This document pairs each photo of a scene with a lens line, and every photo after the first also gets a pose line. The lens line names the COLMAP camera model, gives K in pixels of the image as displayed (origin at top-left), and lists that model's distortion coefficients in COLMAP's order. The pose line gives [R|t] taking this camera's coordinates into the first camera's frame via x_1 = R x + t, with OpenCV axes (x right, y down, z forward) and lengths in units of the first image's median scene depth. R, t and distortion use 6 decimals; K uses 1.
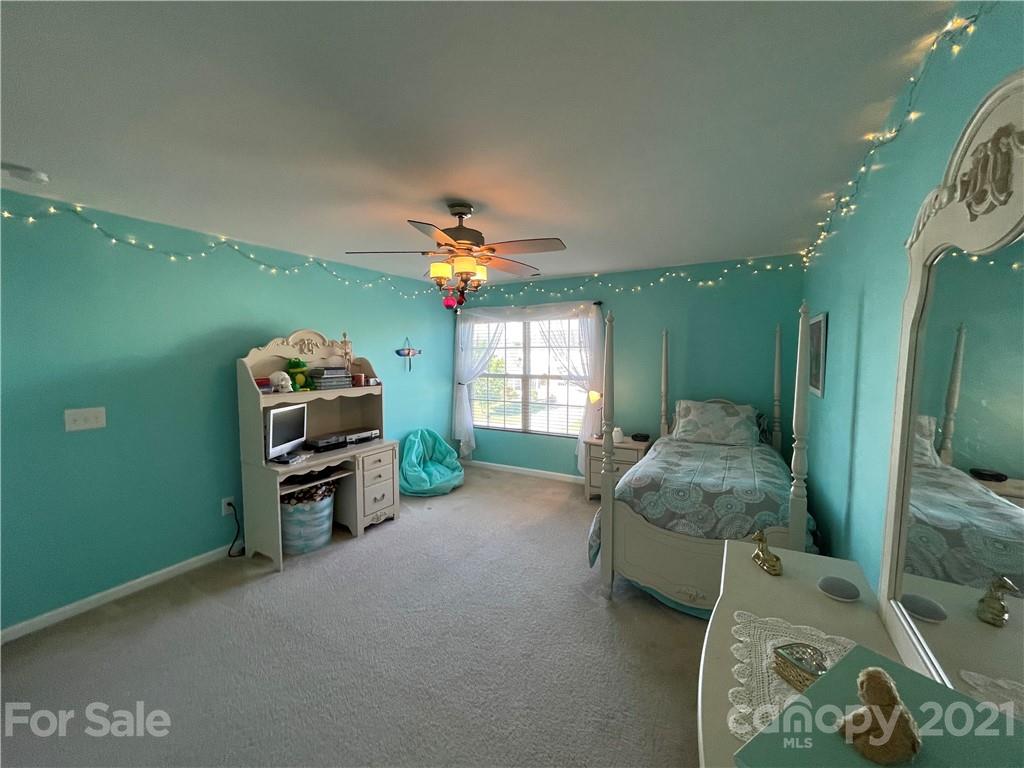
lens RADIAL K [[409.4, 0, 516.6], [0, 409.4, 384.1], [0, 0, 1]] dist [-0.001168, -0.000466]
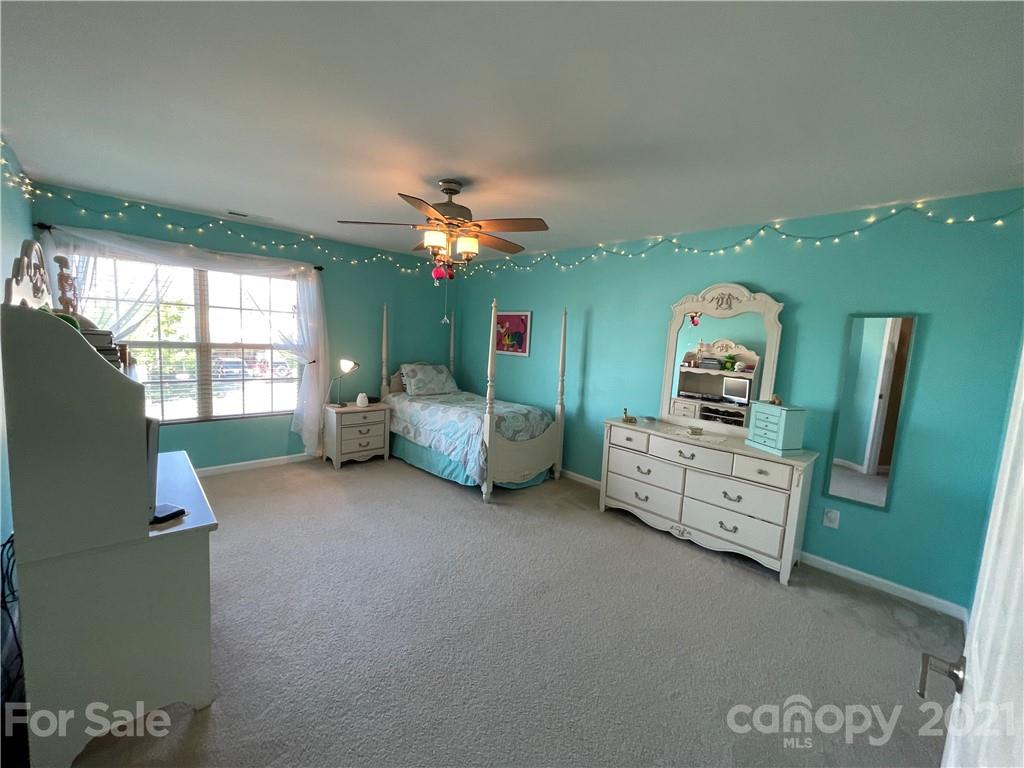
lens RADIAL K [[409.4, 0, 513.2], [0, 409.4, 384.9], [0, 0, 1]] dist [-0.001168, -0.000466]
pose [[0.294406, -0.096178, 0.950828, -0.599832], [0.014908, 0.995264, 0.096057, -0.011246], [-0.955564, -0.014105, 0.294446, 0.280043]]
